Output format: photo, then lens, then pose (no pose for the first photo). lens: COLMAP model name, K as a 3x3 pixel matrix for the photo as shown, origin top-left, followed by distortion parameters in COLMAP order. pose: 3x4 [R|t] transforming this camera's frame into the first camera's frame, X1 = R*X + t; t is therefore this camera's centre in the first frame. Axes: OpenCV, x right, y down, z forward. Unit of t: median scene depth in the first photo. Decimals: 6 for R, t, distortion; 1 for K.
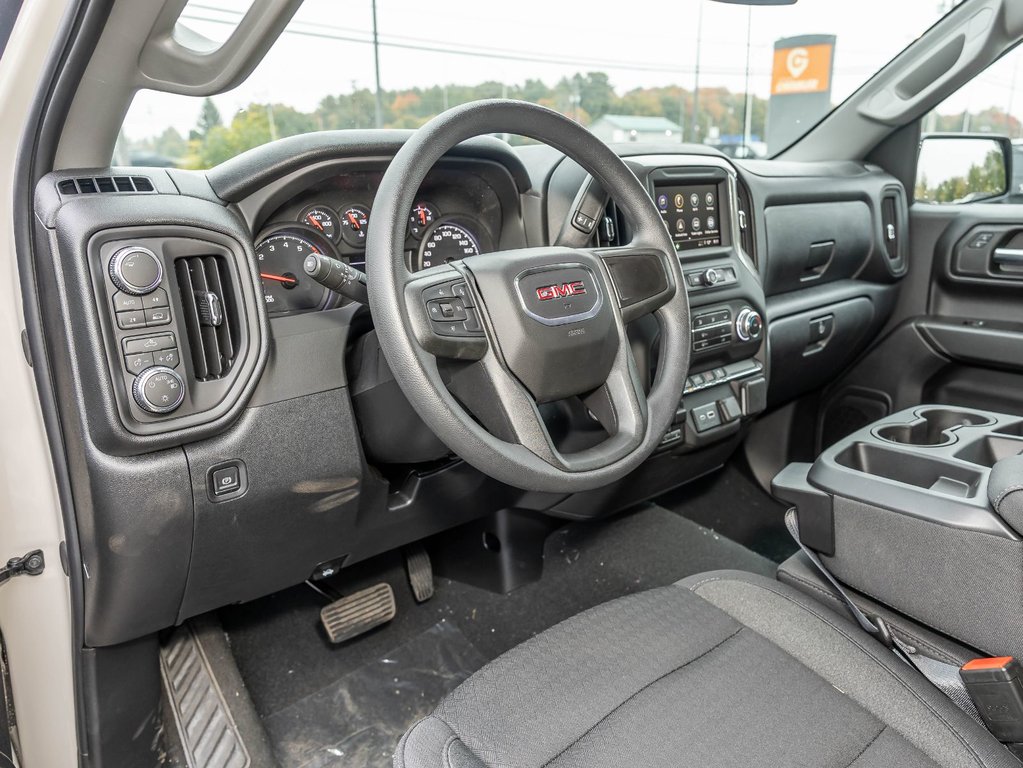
lens RADIAL K [[778.6, 0, 511.5], [0, 778.6, 384.0], [0, 0, 1]] dist [0.000317, 0.003384]
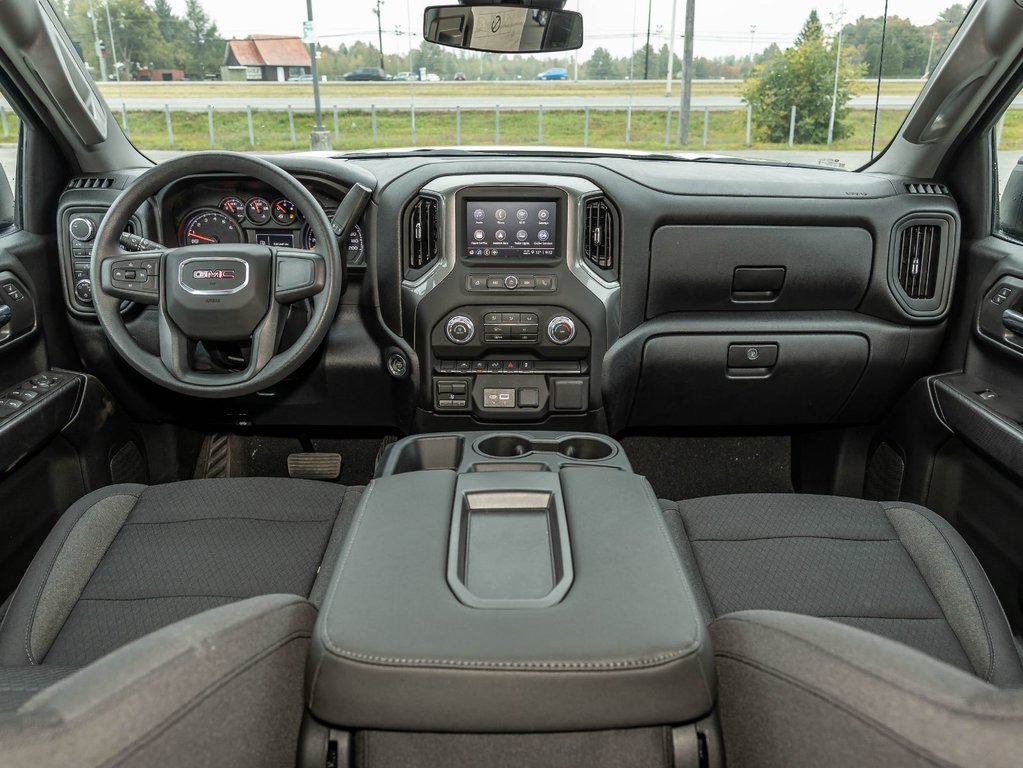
lens RADIAL K [[778.6, 0, 511.5], [0, 778.6, 384.0], [0, 0, 1]] dist [0.000317, 0.003384]
pose [[0.754445, 0.250093, -0.606849, 1.119717], [-0.190406, 0.968197, 0.162295, -0.199728], [0.628139, -0.006895, 0.778071, 0.093355]]
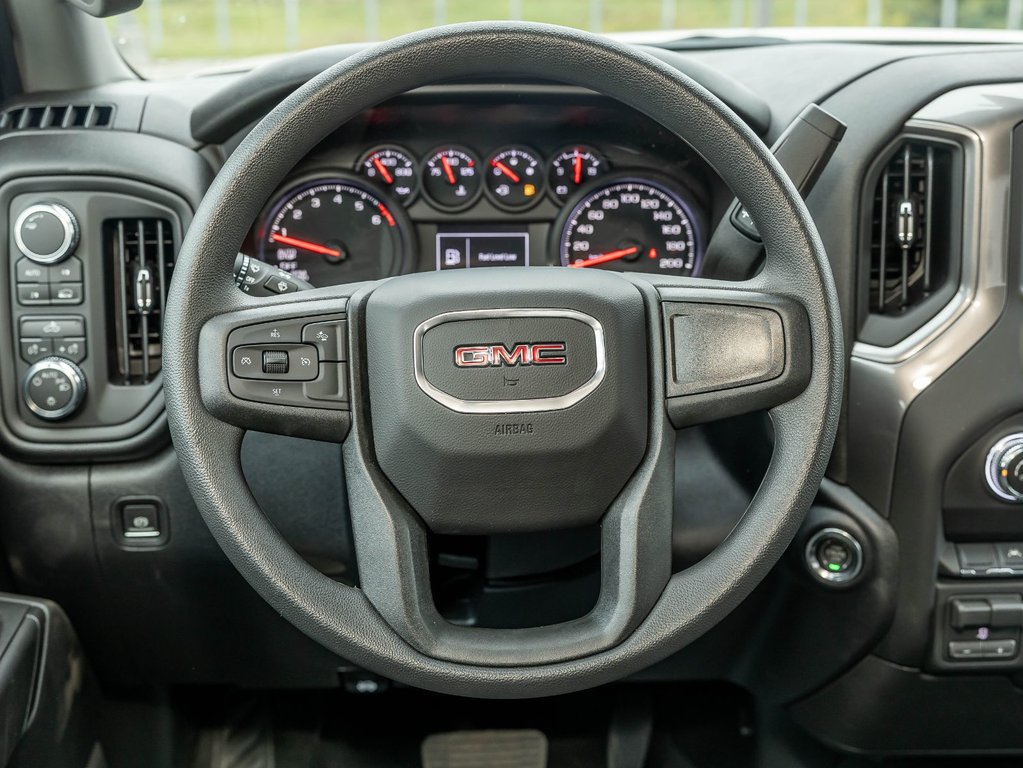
lens RADIAL K [[1391.6, 0, 511.5], [0, 1391.6, 384.0], [0, 0, 1]] dist [-0.010583, 0.069539]
pose [[0.790746, 0.196158, -0.579865, 0.489545], [-0.171661, 0.980316, 0.097534, -0.144962], [0.587583, 0.022415, 0.808853, 0.103908]]
